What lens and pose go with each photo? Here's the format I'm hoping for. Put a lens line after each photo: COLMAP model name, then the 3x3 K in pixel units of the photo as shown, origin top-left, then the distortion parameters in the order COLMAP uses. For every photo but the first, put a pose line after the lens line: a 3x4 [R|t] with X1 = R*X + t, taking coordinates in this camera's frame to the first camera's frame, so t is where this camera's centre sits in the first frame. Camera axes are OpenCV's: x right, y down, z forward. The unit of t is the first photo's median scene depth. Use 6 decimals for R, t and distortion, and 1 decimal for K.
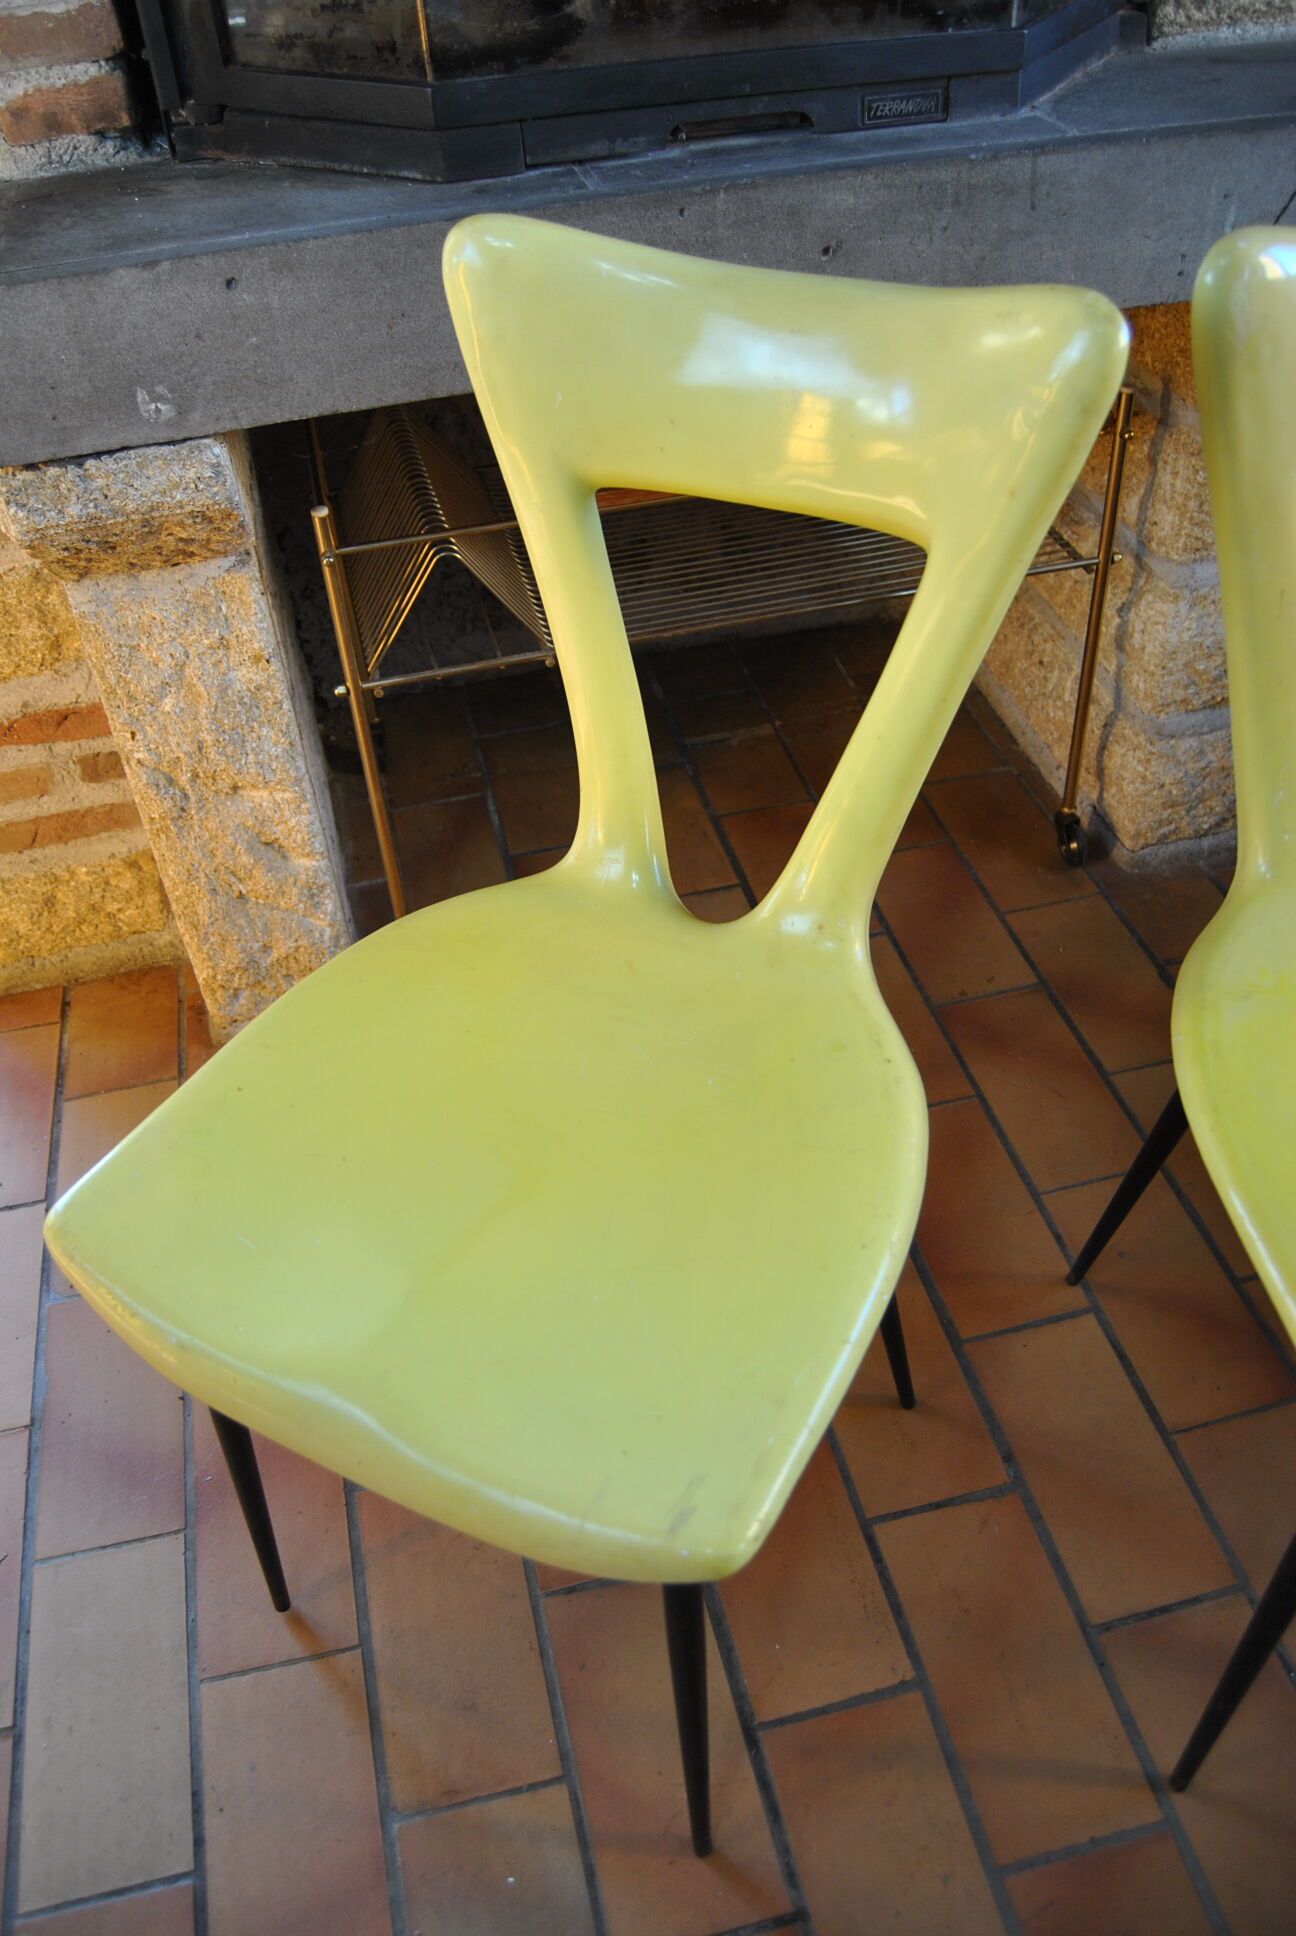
lens RADIAL K [[1502.2, 0, 627.6], [0, 1502.2, 957.0], [0, 0, 1]] dist [-0.095422, 0.036314]
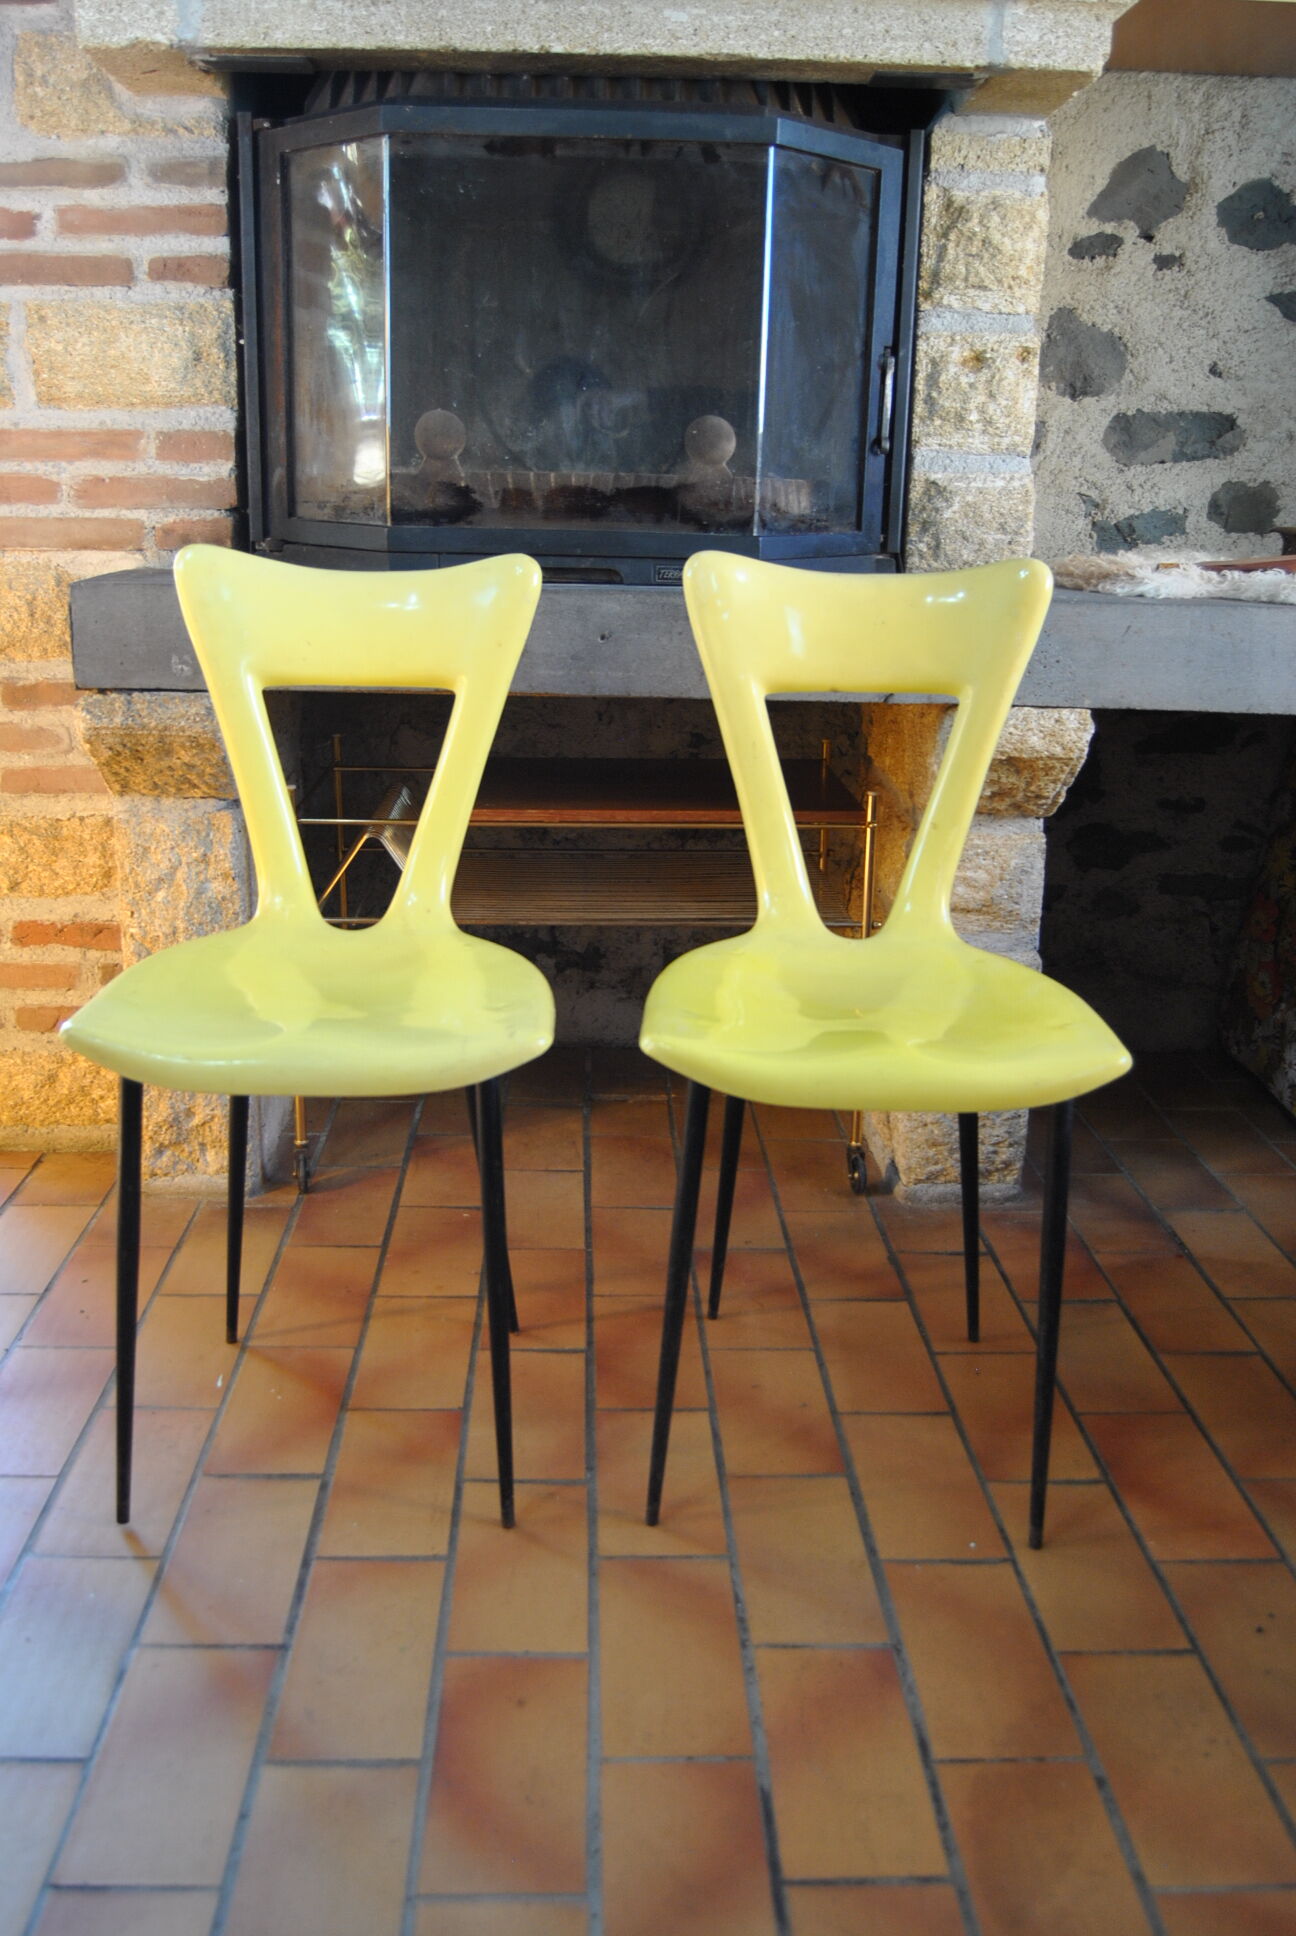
lens RADIAL K [[1721.9, 0, 633.3], [0, 1721.9, 967.3], [0, 0, 1]] dist [-0.084955, 0.027853]
pose [[0.977682, 0.130902, -0.164327, 0.483704], [-0.189078, 0.889209, -0.416602, 0.568645], [0.091587, 0.438375, 0.894114, -0.476407]]
